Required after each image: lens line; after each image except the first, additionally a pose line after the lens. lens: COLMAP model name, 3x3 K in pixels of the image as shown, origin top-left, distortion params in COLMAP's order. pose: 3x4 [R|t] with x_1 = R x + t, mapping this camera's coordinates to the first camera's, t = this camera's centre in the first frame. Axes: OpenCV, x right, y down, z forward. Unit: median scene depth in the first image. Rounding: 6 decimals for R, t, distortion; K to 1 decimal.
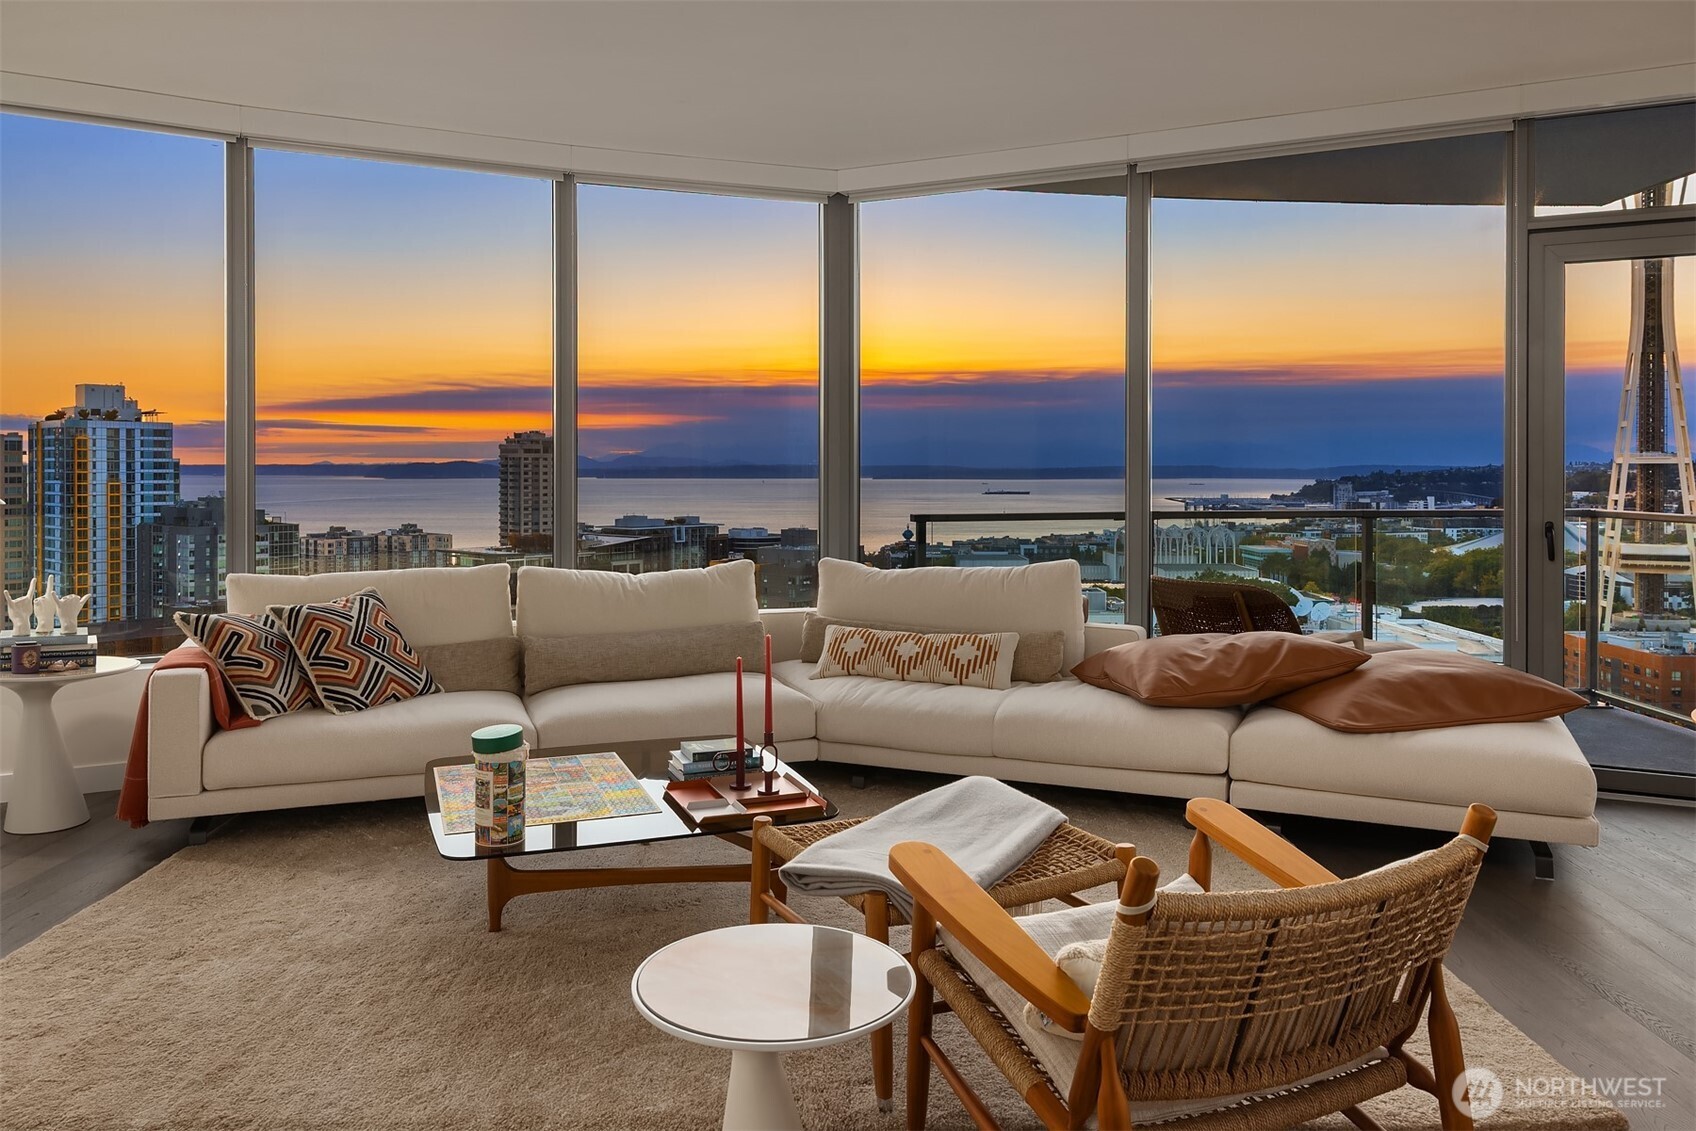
lens RADIAL K [[1208.4, 0, 834.8], [0, 1208.4, 478.3], [0, 0, 1]] dist [0.003756, -0.003269]
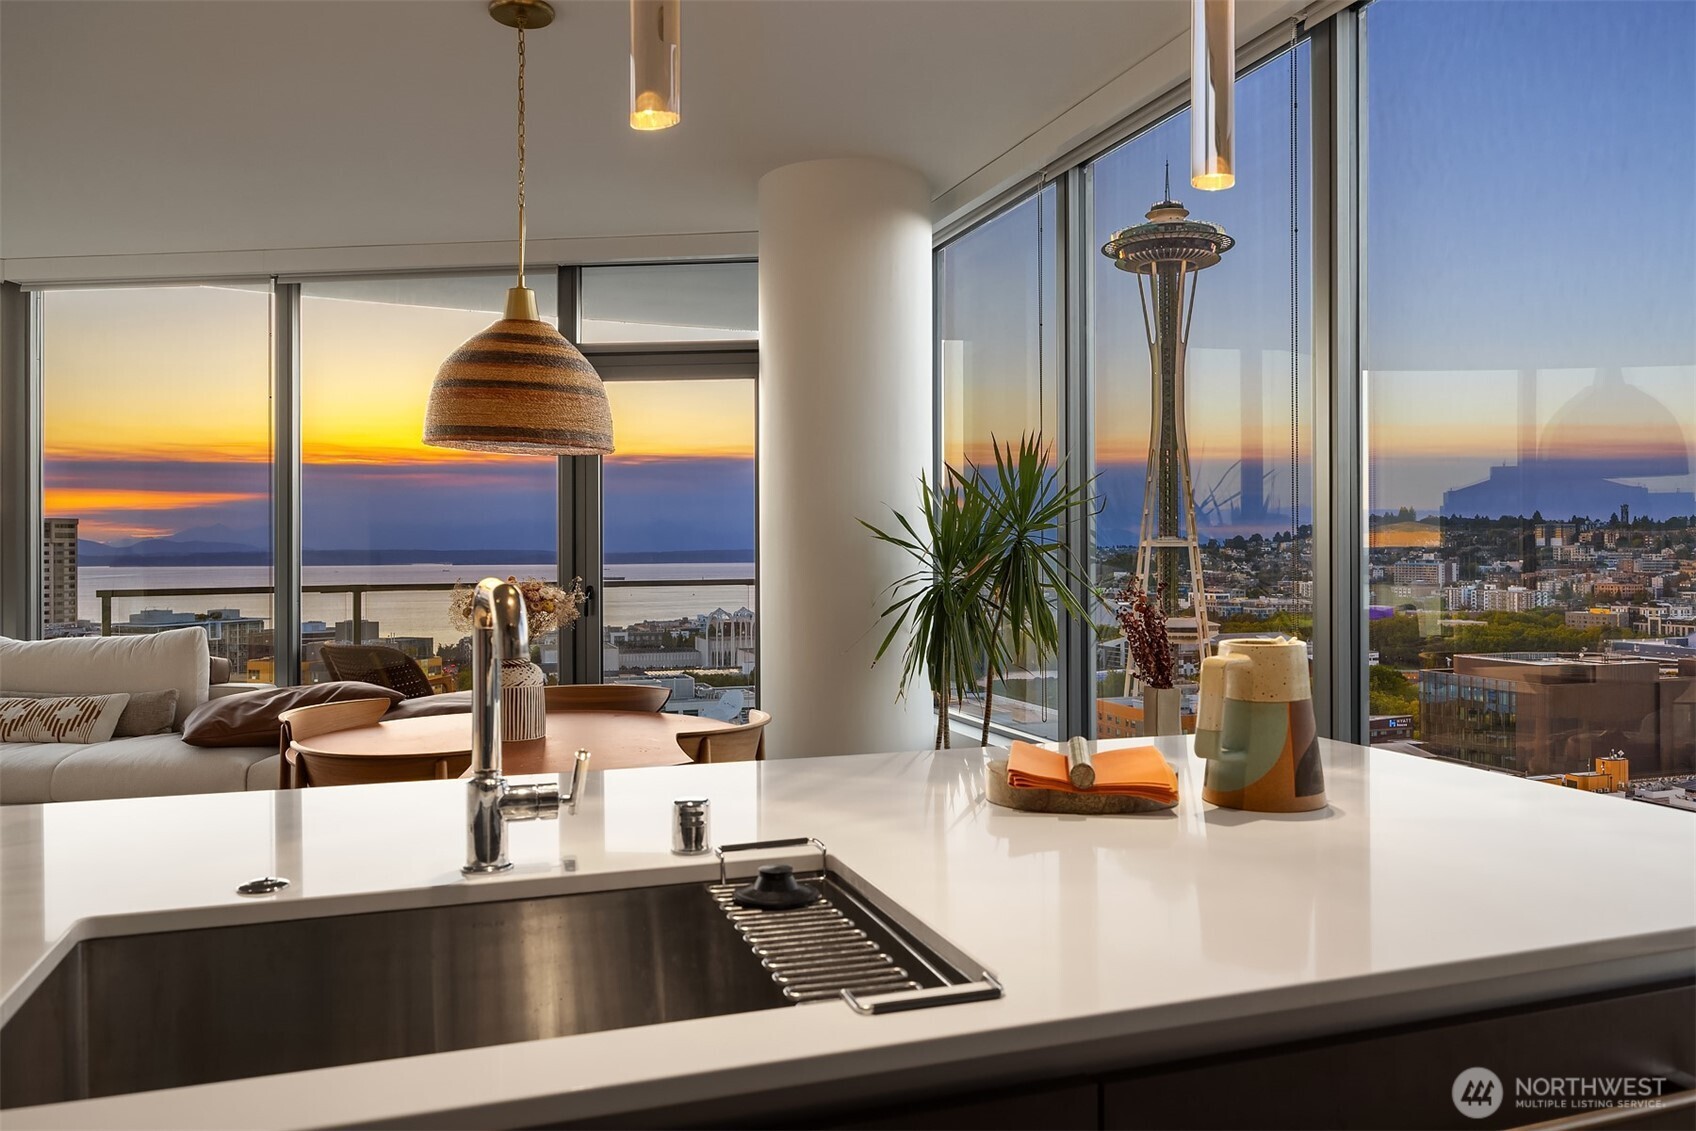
lens RADIAL K [[1253.3, 0, 878.5], [0, 1253.3, 547.7], [0, 0, 1]] dist [-0.005900, -0.016232]
pose [[0.939990, -0.003445, 0.341186, 0.120747], [0.007913, 0.999900, -0.011705, 0.003703], [-0.341111, 0.013703, 0.939923, -0.093702]]
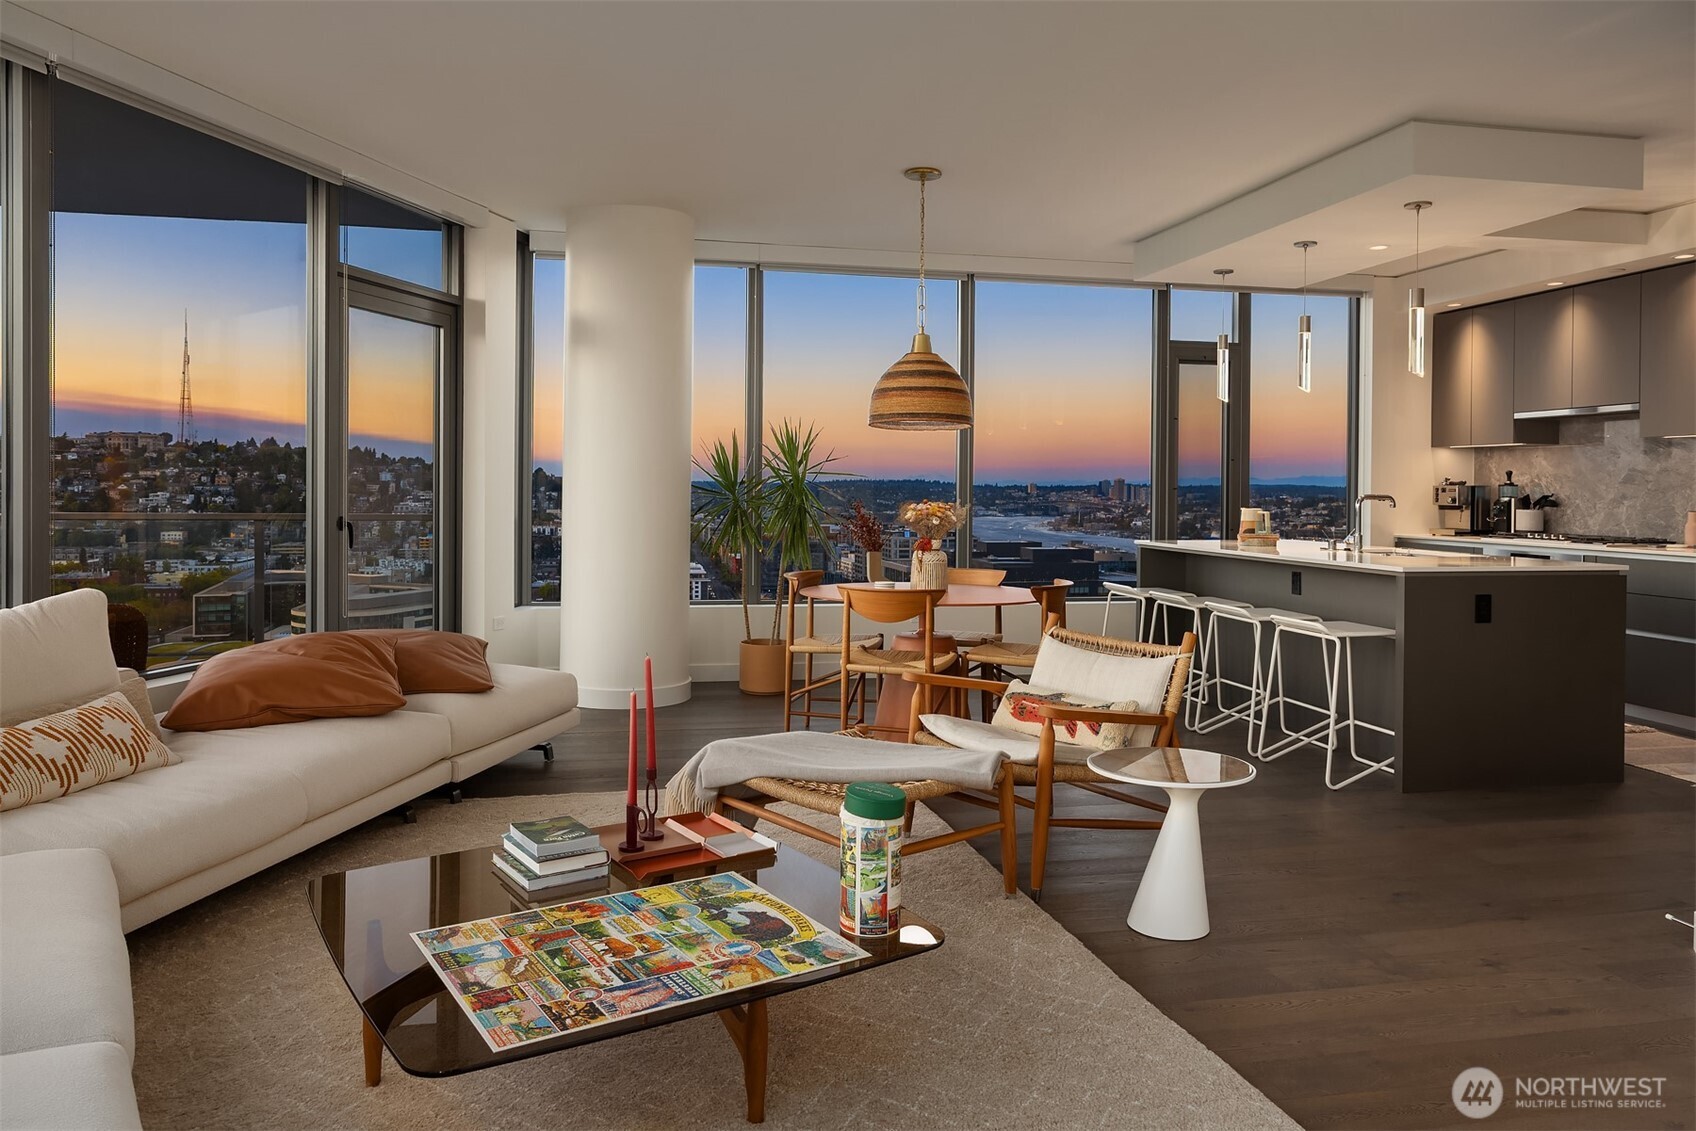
lens RADIAL K [[1157.0, 0, 842.7], [0, 1157.0, 480.2], [0, 0, 1]] dist [0.019968, -0.012152]
pose [[-0.223303, 0.001092, 0.974749, -0.185507], [0.001726, 0.999998, -0.000725, 0.000594], [-0.974748, 0.001521, -0.223304, 0.215682]]
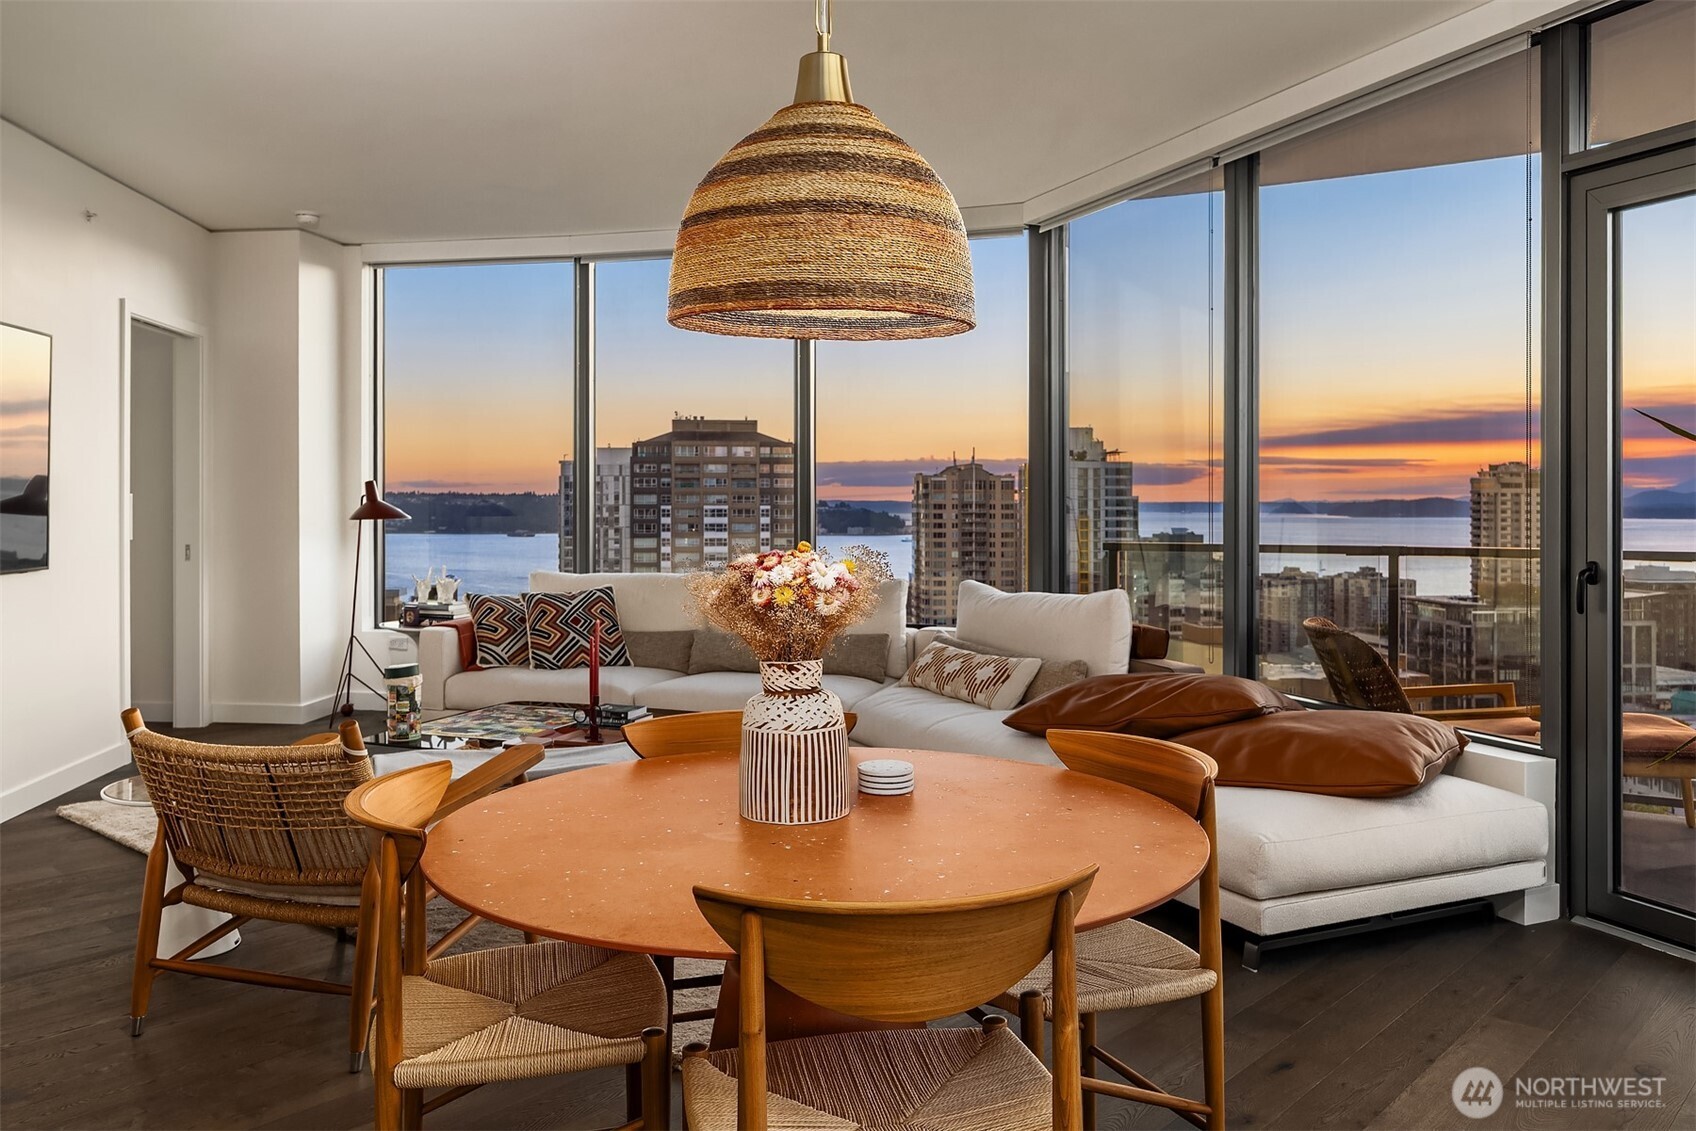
lens RADIAL K [[1317.9, 0, 860.7], [0, 1317.9, 512.1], [0, 0, 1]] dist [-0.010091, 0.035568]
pose [[0.742956, 0.004874, -0.669323, 0.225612], [-0.007574, 0.999971, -0.001126, 0.002658], [0.669298, 0.005905, 0.742971, 0.029009]]
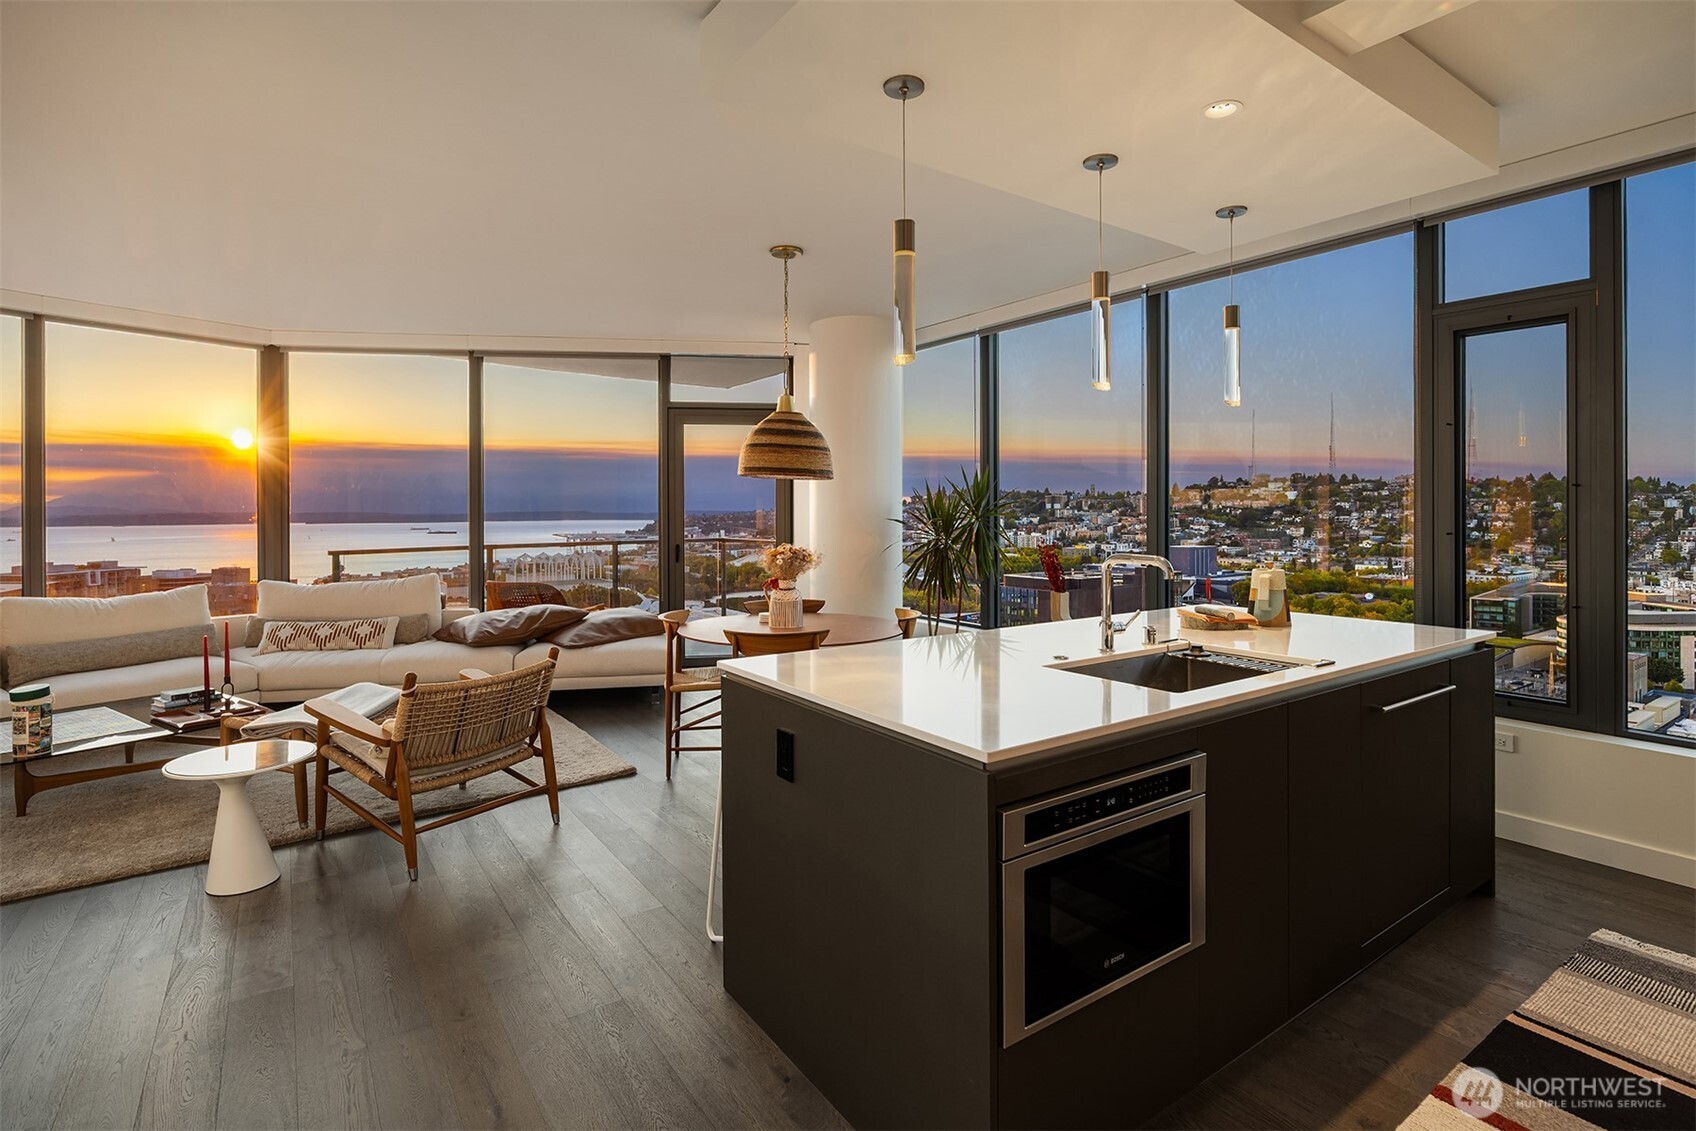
lens RADIAL K [[832.7, 0, 868.3], [0, 832.7, 516.5], [0, 0, 1]] dist [-0.005493, -0.004759]
pose [[0.809419, -0.009008, 0.587163, -0.000965], [0.011634, 0.999932, -0.000697, -0.002637], [-0.587117, 0.007395, 0.809469, -0.110426]]
